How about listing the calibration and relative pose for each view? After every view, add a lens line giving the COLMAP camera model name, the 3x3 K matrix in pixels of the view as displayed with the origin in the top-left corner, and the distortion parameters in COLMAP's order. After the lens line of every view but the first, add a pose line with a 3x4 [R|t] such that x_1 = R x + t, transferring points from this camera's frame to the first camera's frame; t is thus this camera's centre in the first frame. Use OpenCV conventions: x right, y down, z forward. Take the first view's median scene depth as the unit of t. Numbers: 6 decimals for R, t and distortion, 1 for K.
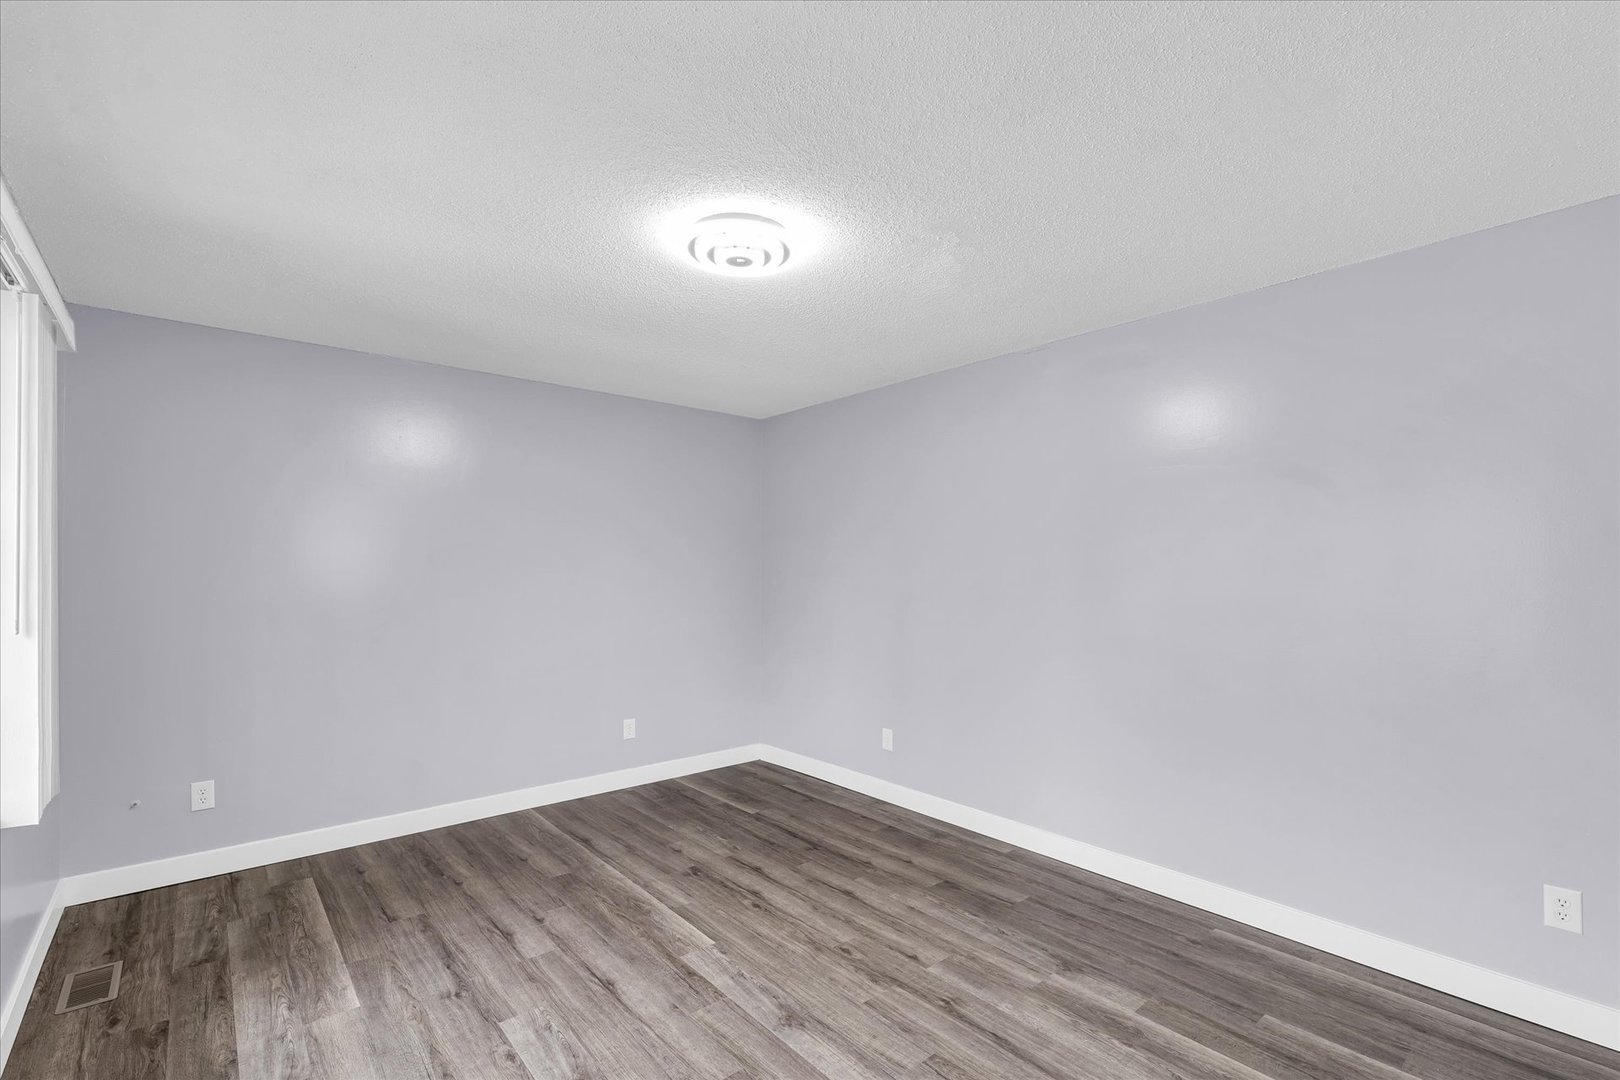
lens RADIAL K [[750.1, 0, 810.4], [0, 750.1, 542.7], [0, 0, 1]] dist [0.000097, -0.001522]
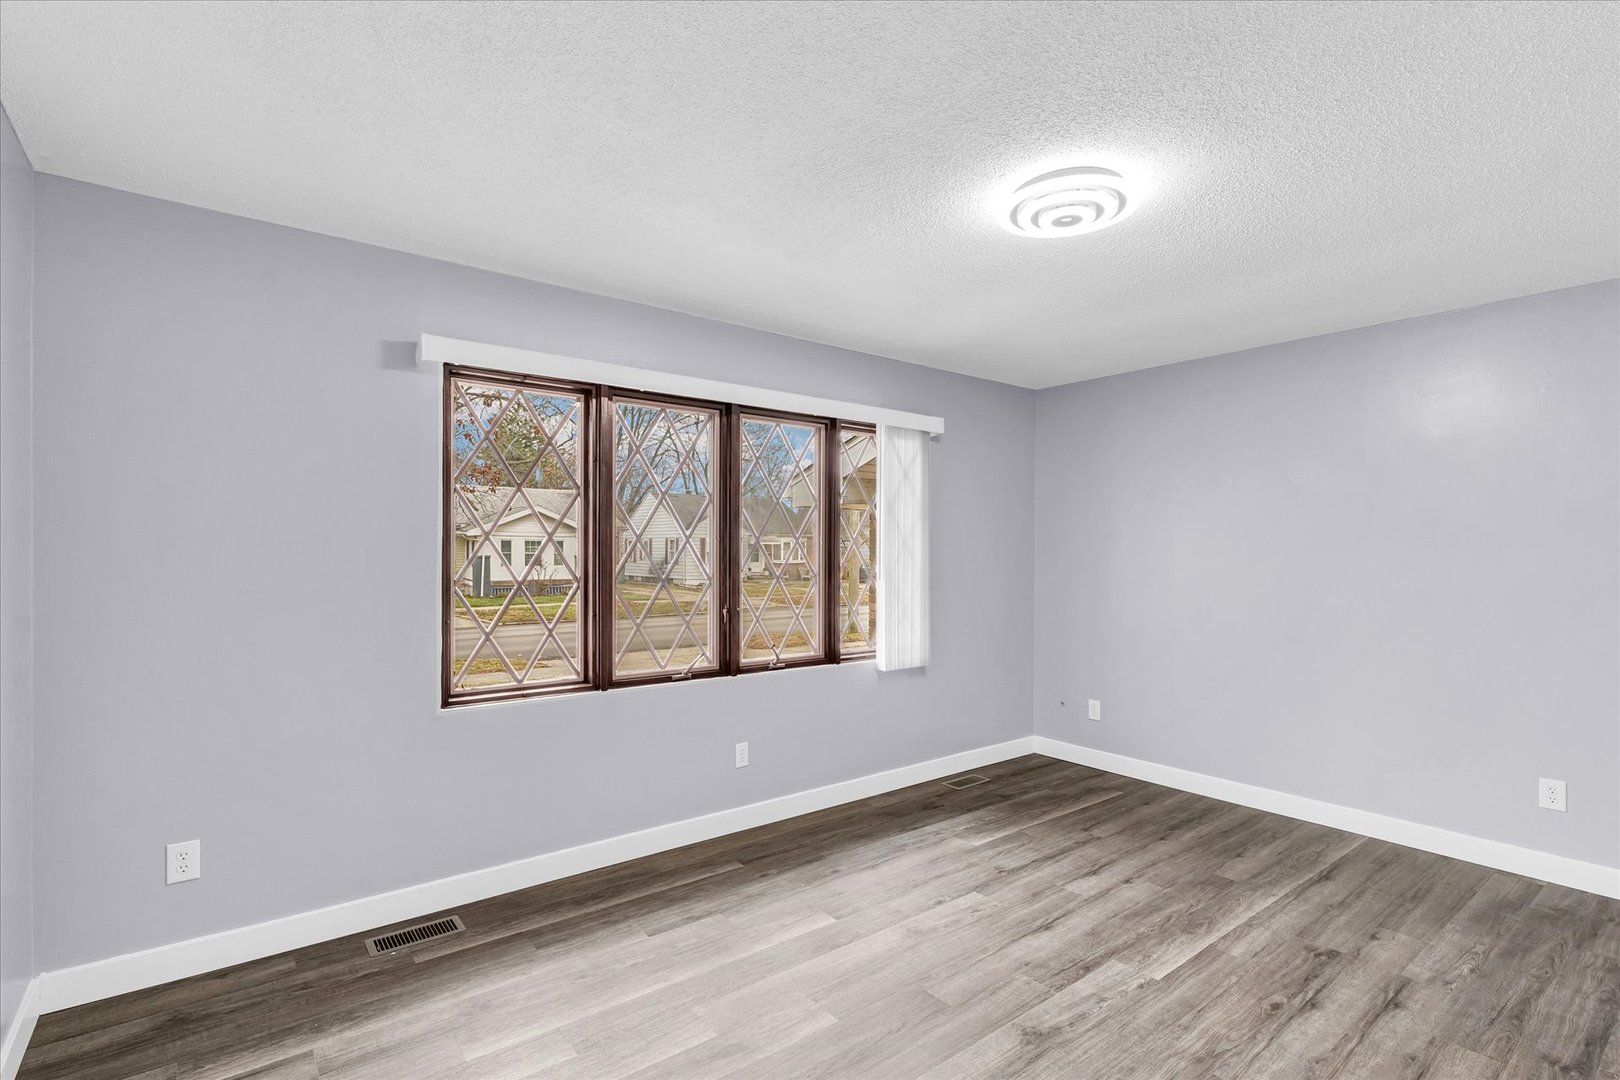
lens RADIAL K [[750.1, 0, 809.4], [0, 750.1, 549.2], [0, 0, 1]] dist [0.000097, -0.001522]
pose [[-0.051579, -0.000684, -0.998669, 0.722044], [0.028469, 0.999592, -0.002155, 0.024623], [0.998263, -0.028542, -0.051538, 0.623190]]
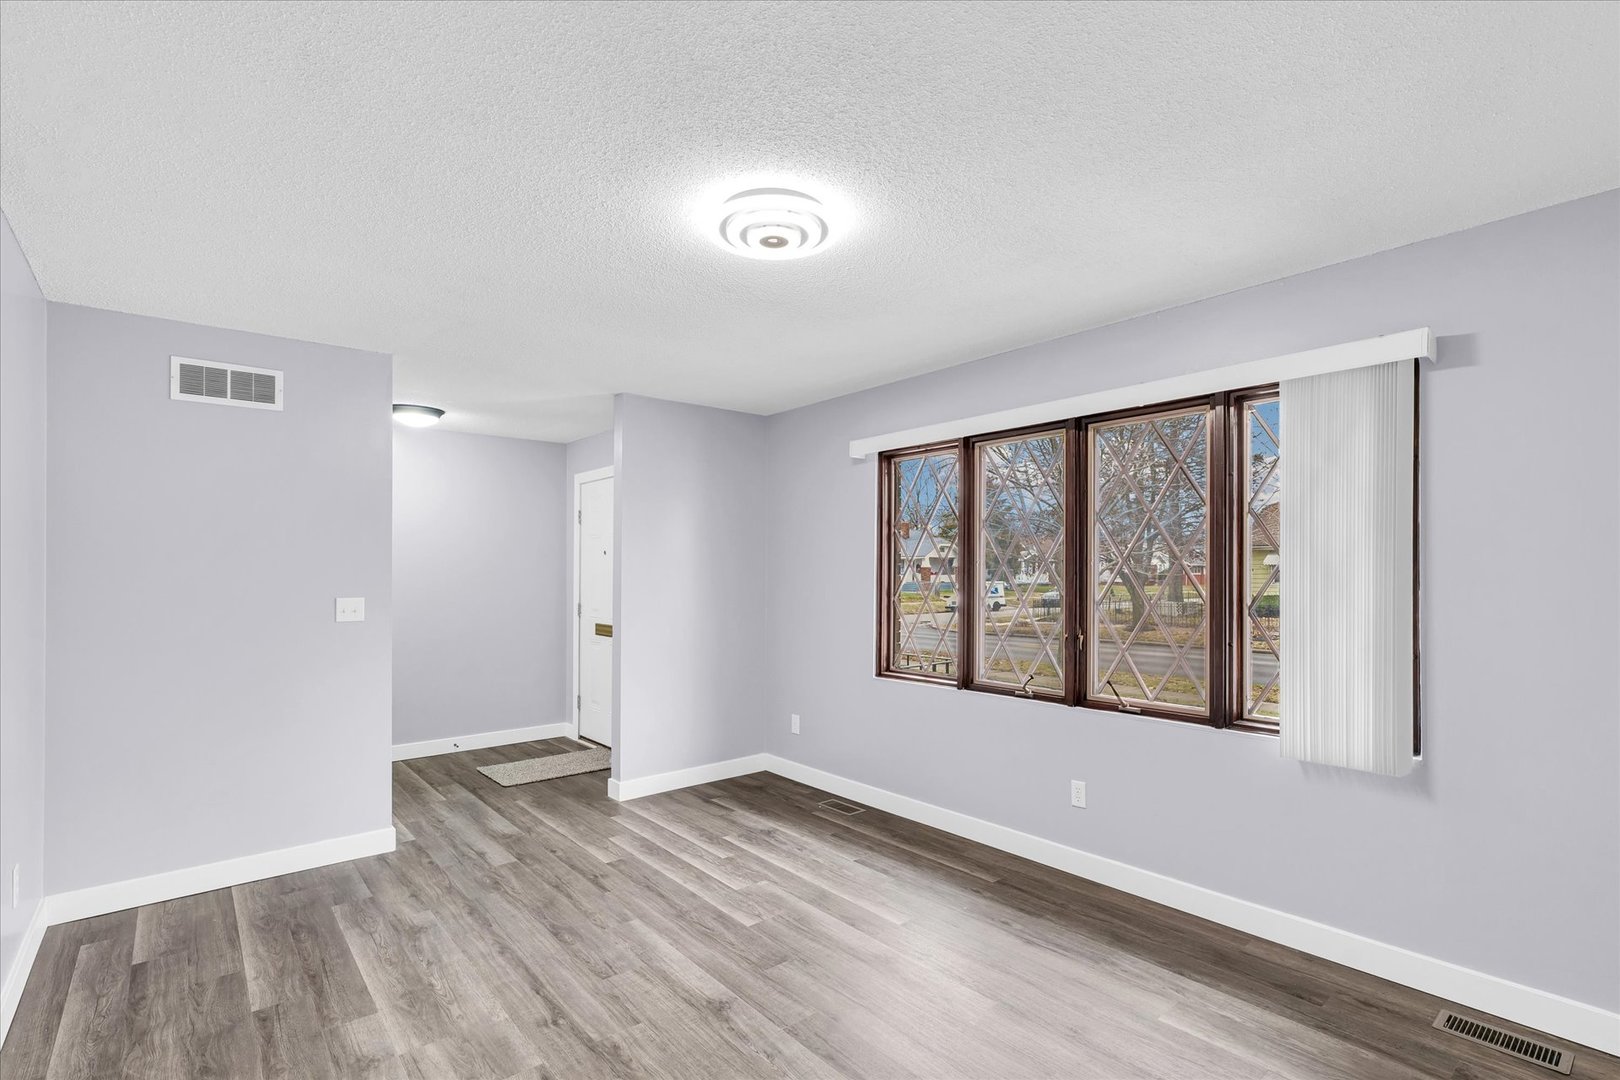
lens RADIAL K [[750.1, 0, 805.4], [0, 750.1, 568.3], [0, 0, 1]] dist [0.000097, -0.001522]
pose [[-0.999925, 0.003526, 0.011738, -0.126326], [0.003085, 0.999295, -0.037416, 0.054861], [-0.011862, -0.037377, -0.999231, 1.628338]]
